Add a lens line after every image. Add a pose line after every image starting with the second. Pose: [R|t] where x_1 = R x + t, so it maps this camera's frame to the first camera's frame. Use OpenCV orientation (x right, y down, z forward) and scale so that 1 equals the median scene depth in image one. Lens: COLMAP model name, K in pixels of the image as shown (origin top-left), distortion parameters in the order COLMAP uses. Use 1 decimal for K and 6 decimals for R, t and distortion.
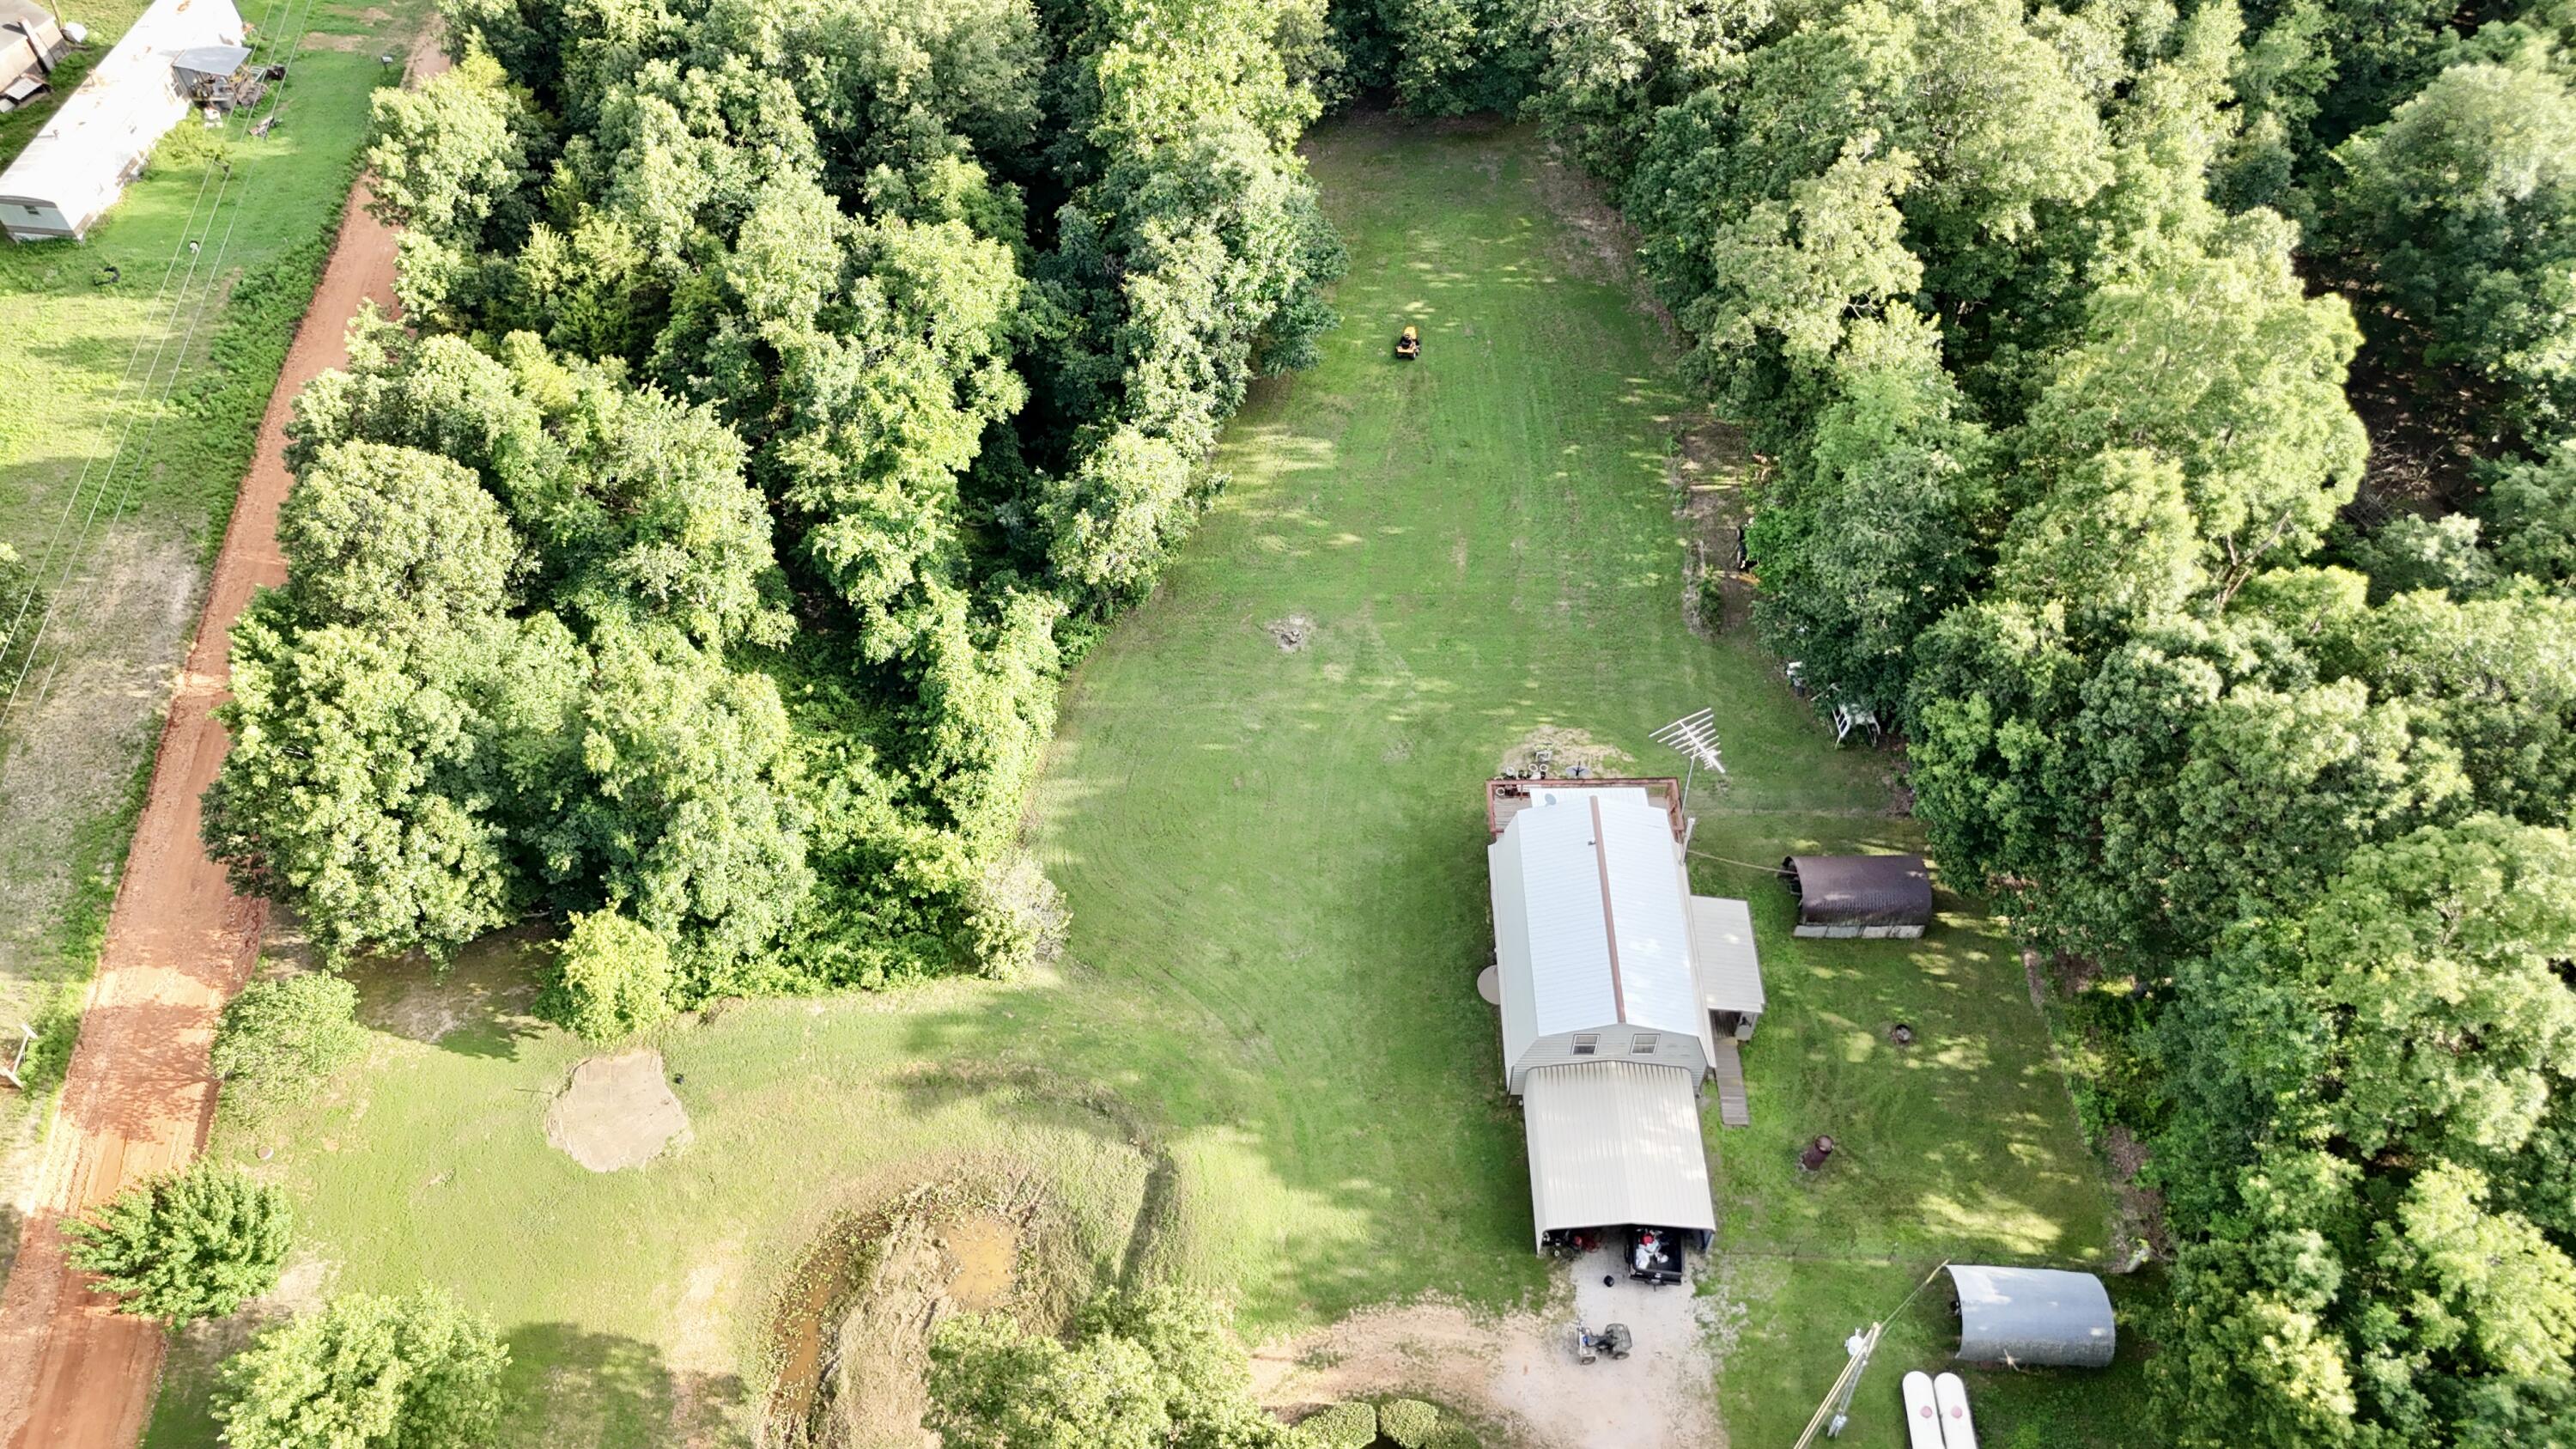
lens RADIAL K [[1903.3, 0, 1281.4], [0, 1903.3, 711.0], [0, 0, 1]] dist [0.058747, -0.059044]
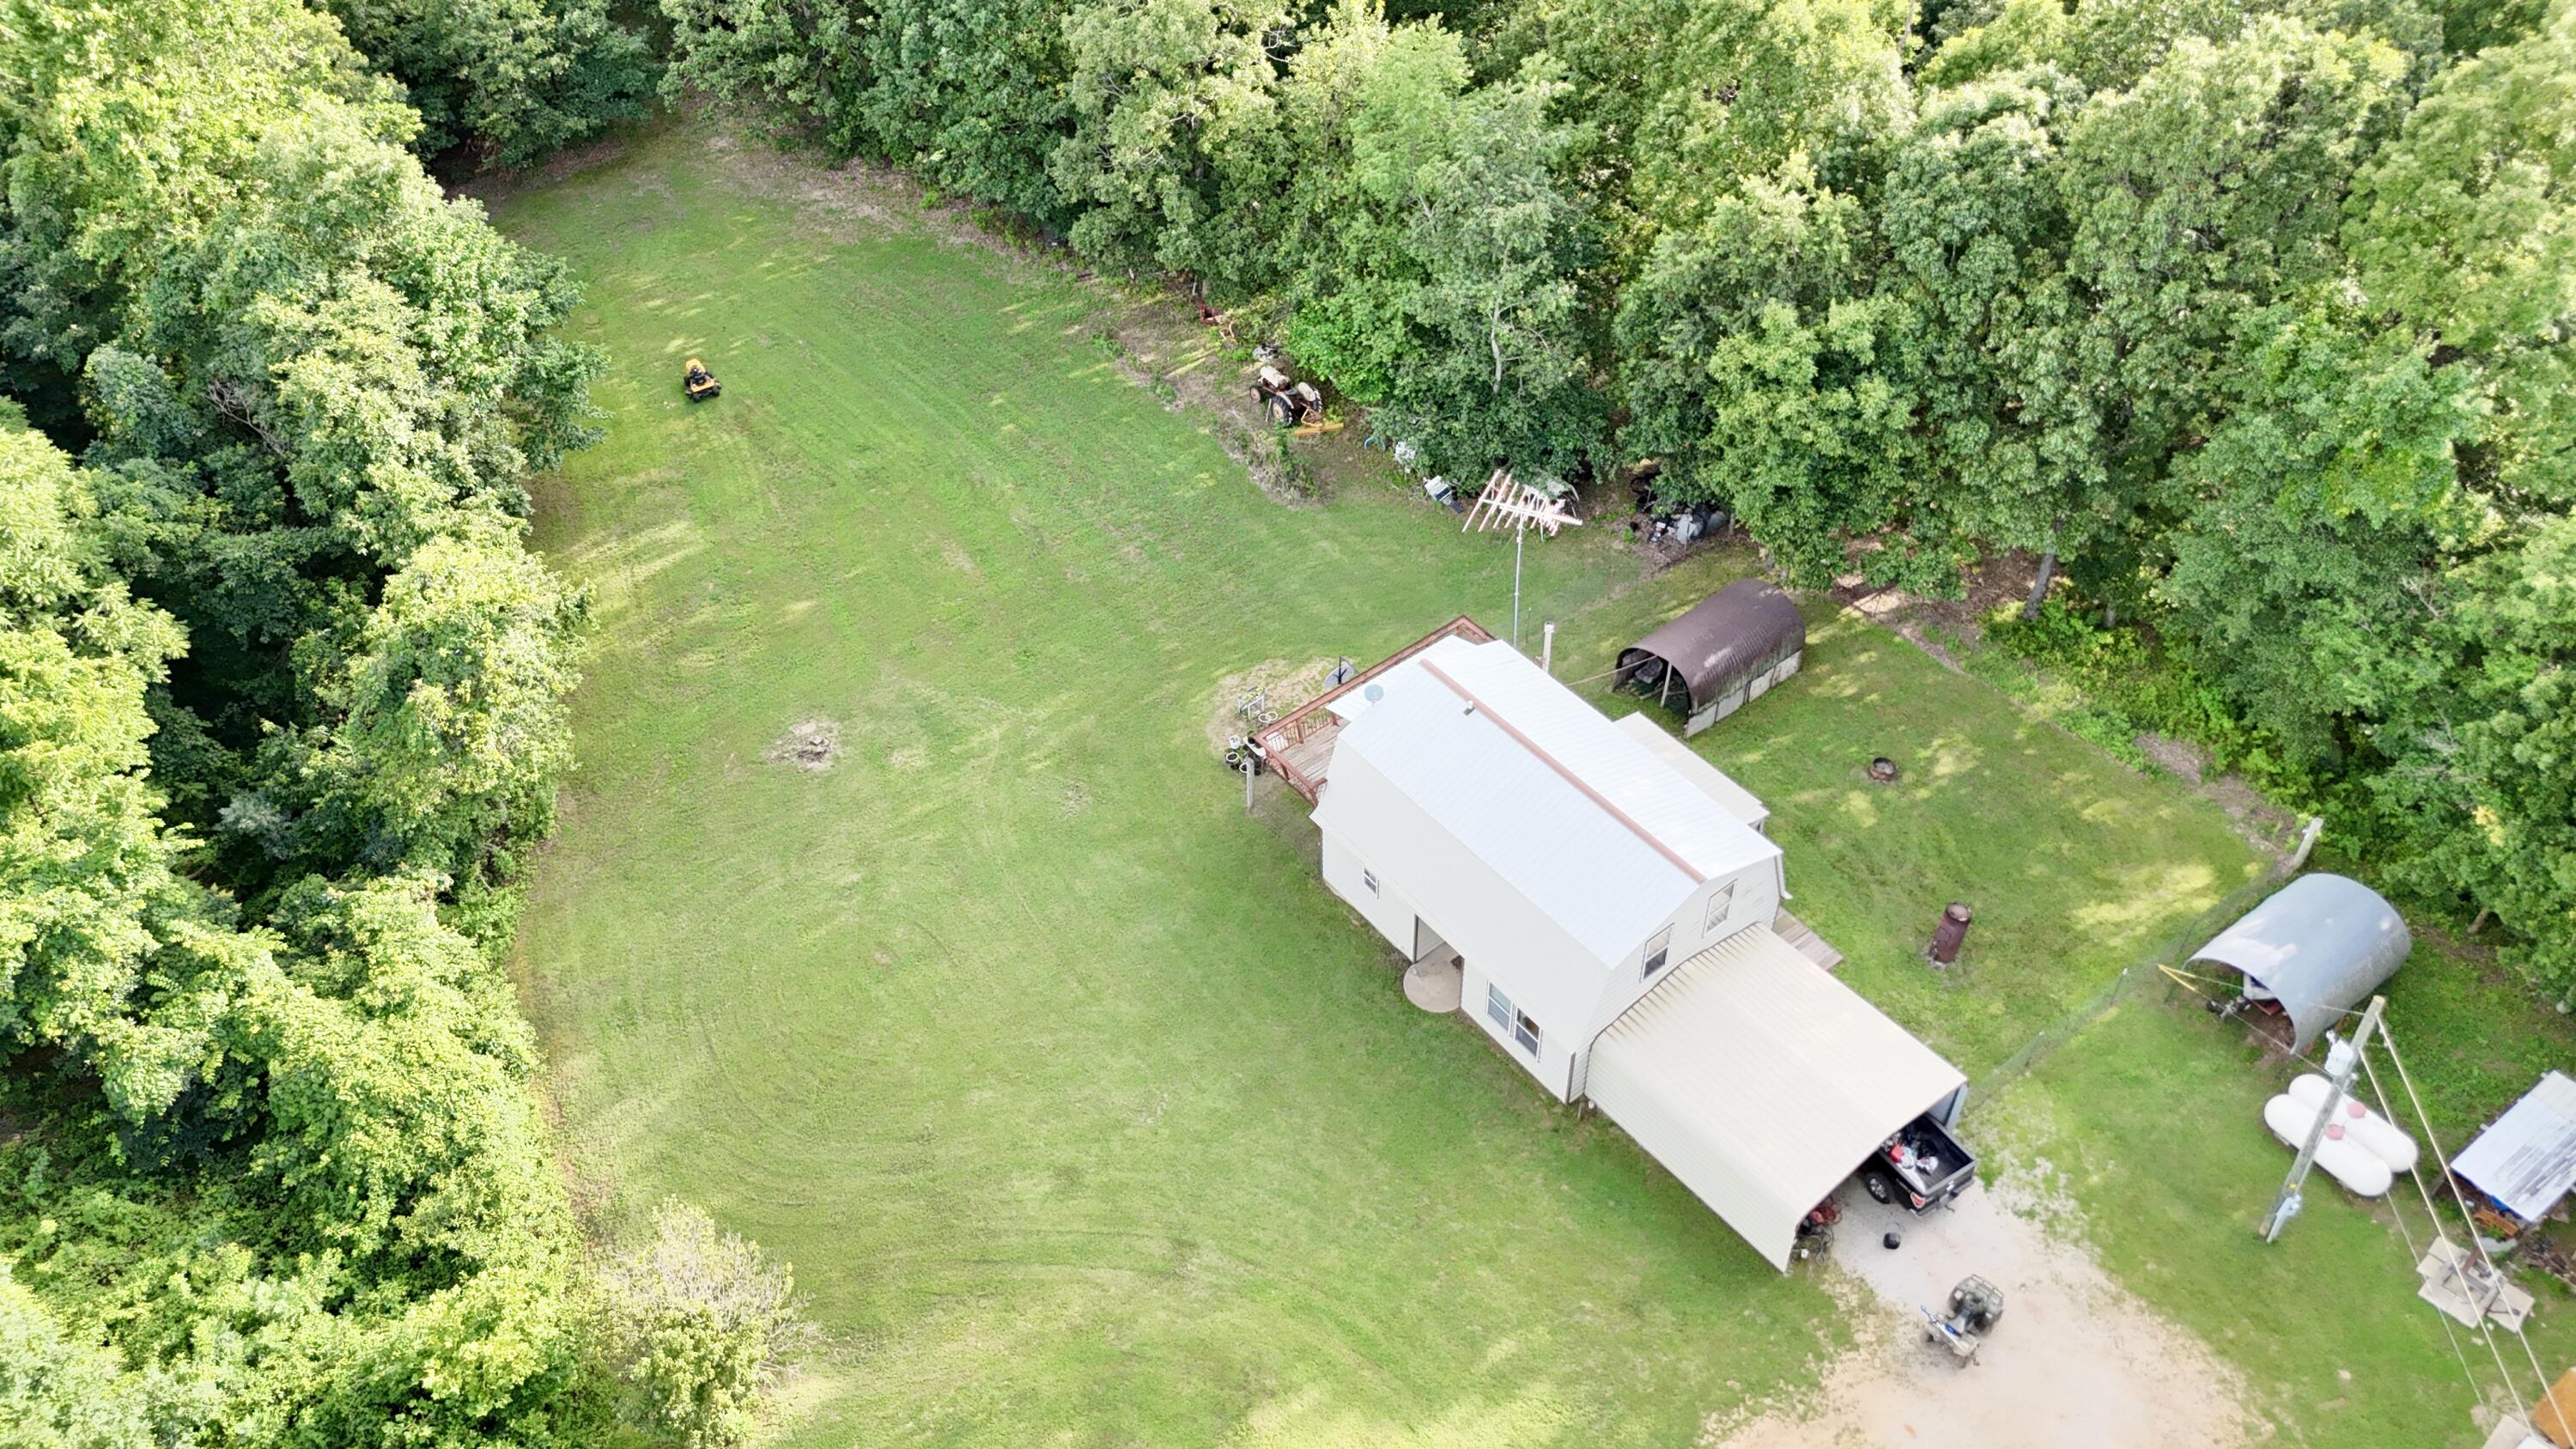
lens RADIAL K [[1931.7, 0, 1301.0], [0, 1931.7, 701.6], [0, 0, 1]] dist [0.064750, -0.085135]
pose [[0.780331, -0.426424, 0.457434, -0.169418], [0.493165, 0.869389, -0.030834, 0.051397], [-0.384540, 0.249651, 0.888709, 0.370274]]
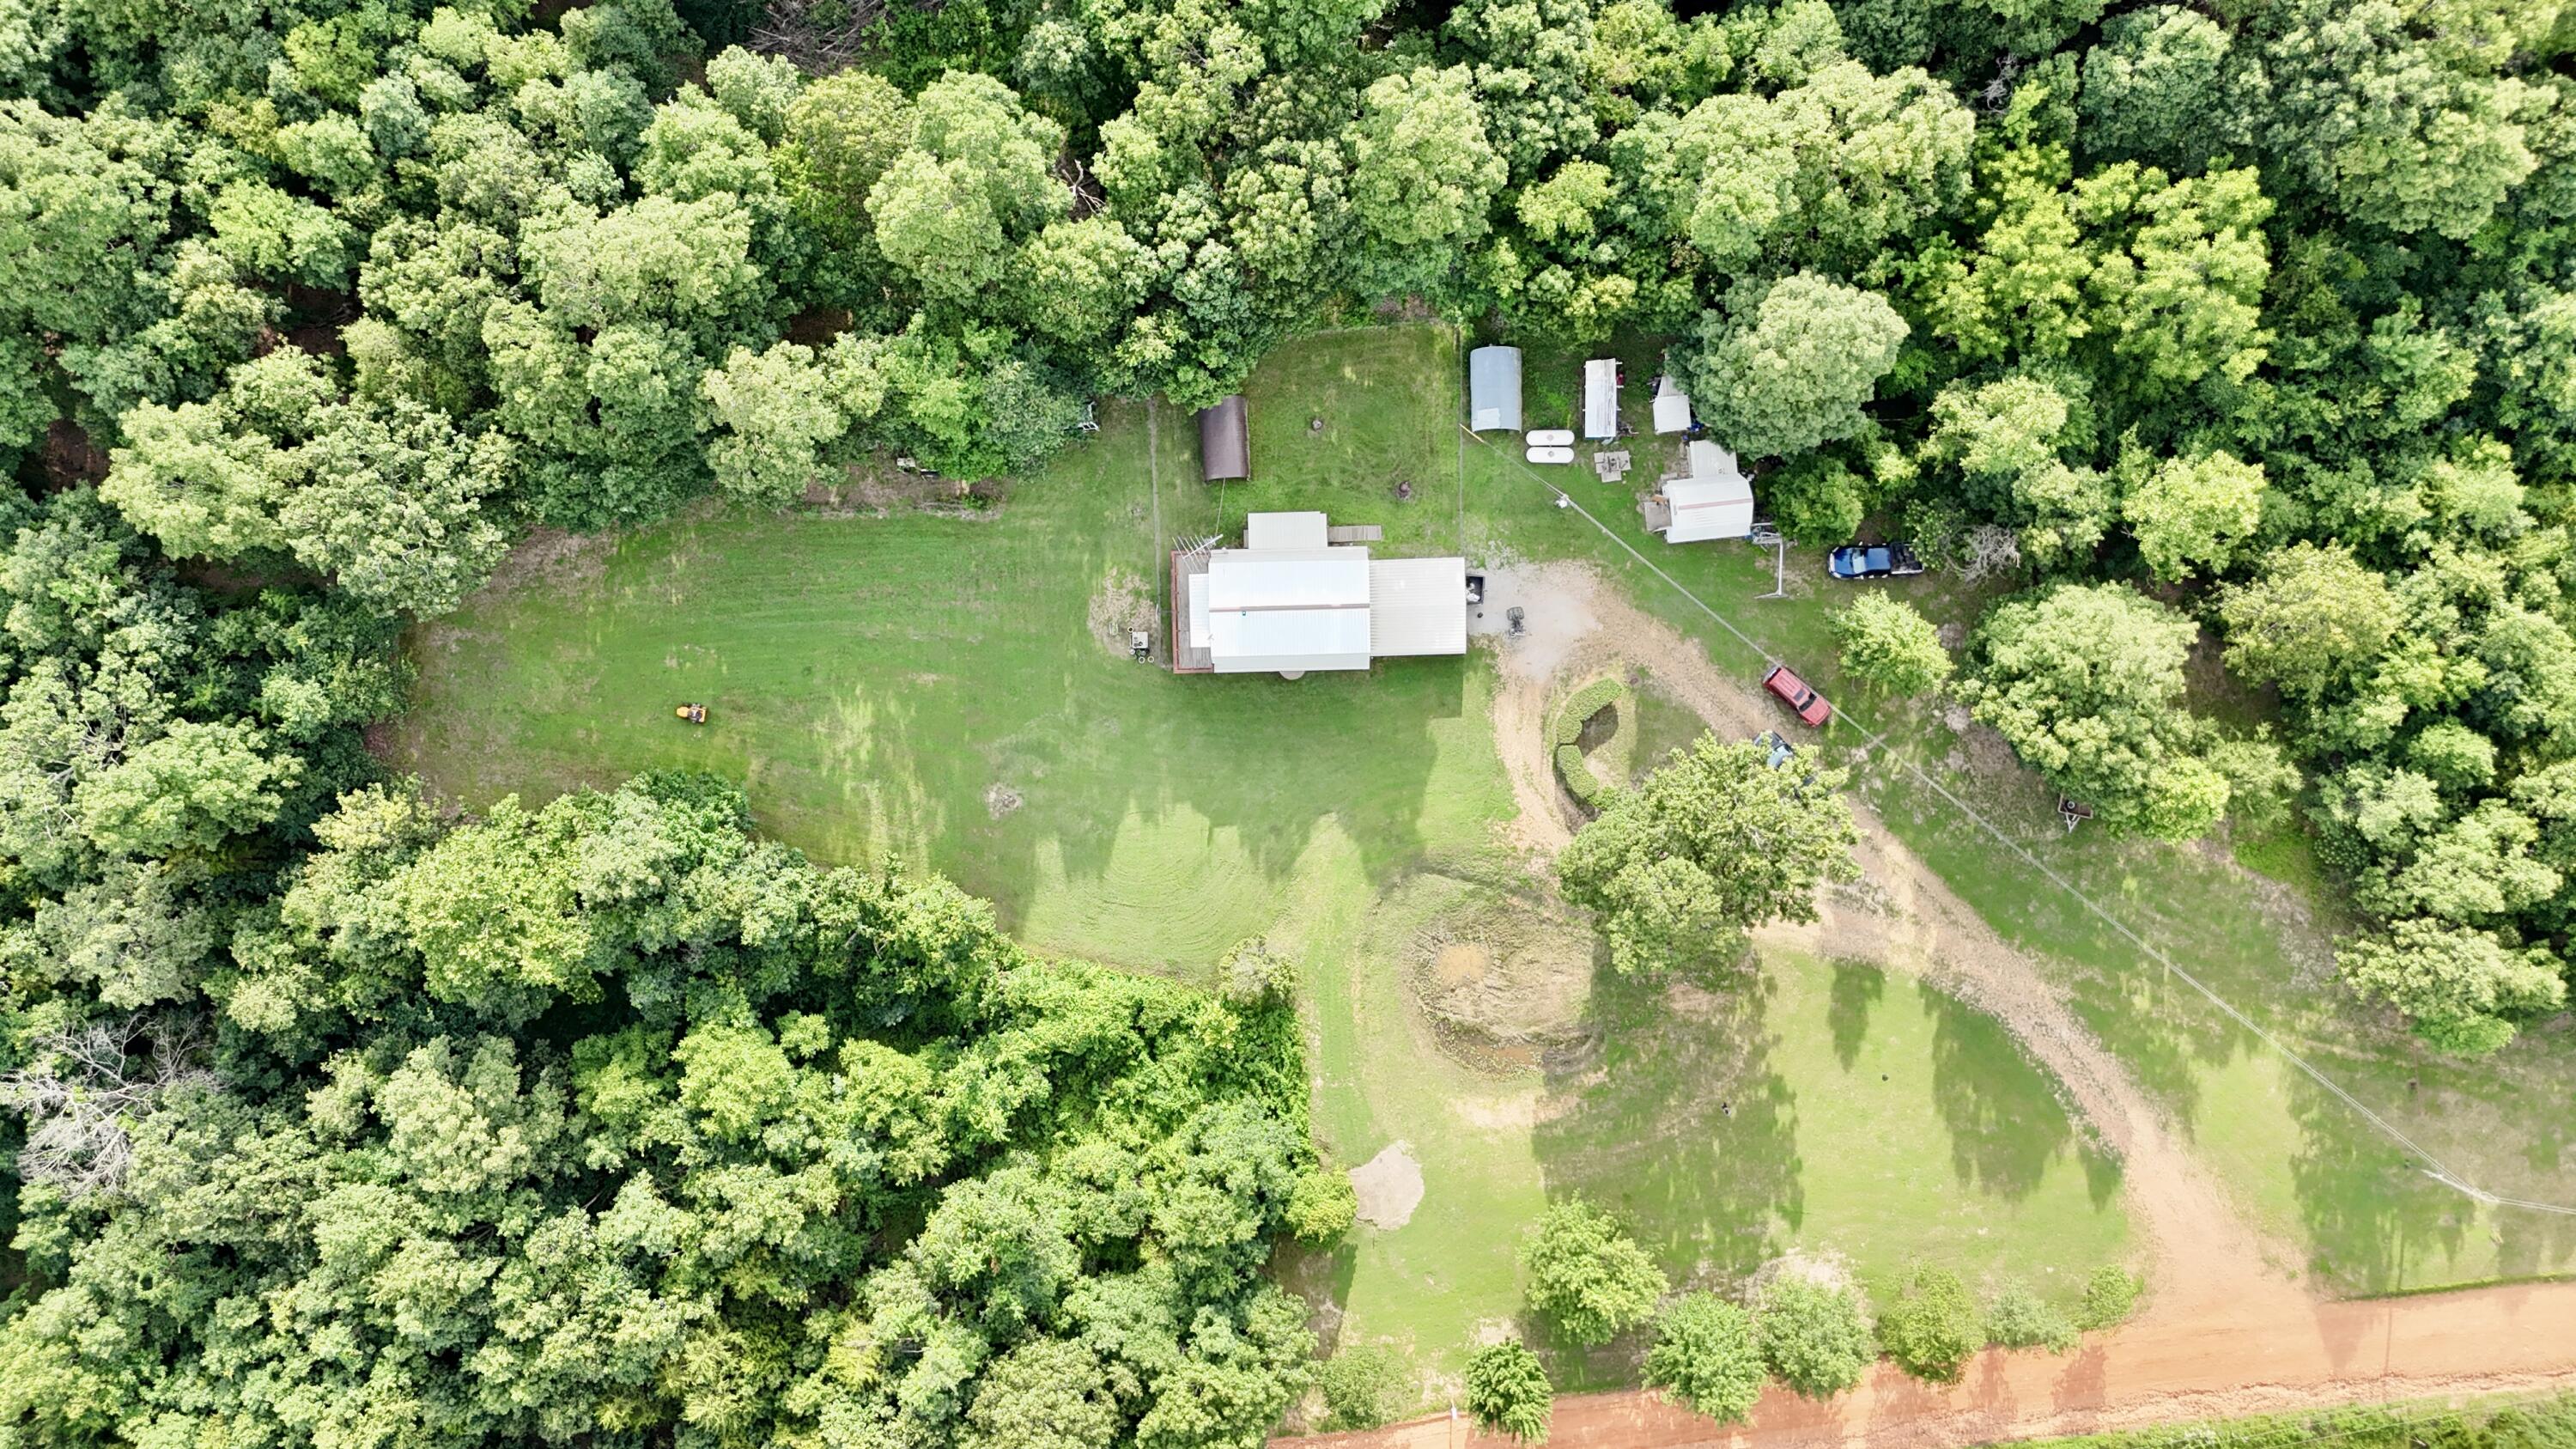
lens RADIAL K [[1908.7, 0, 1280.8], [0, 1908.7, 720.8], [0, 0, 1]] dist [0.066859, -0.080170]
pose [[-0.028171, -0.999593, -0.004458, 0.068520], [0.798943, -0.025196, 0.600878, -0.770460], [-0.600746, 0.013366, 0.799328, -0.268362]]
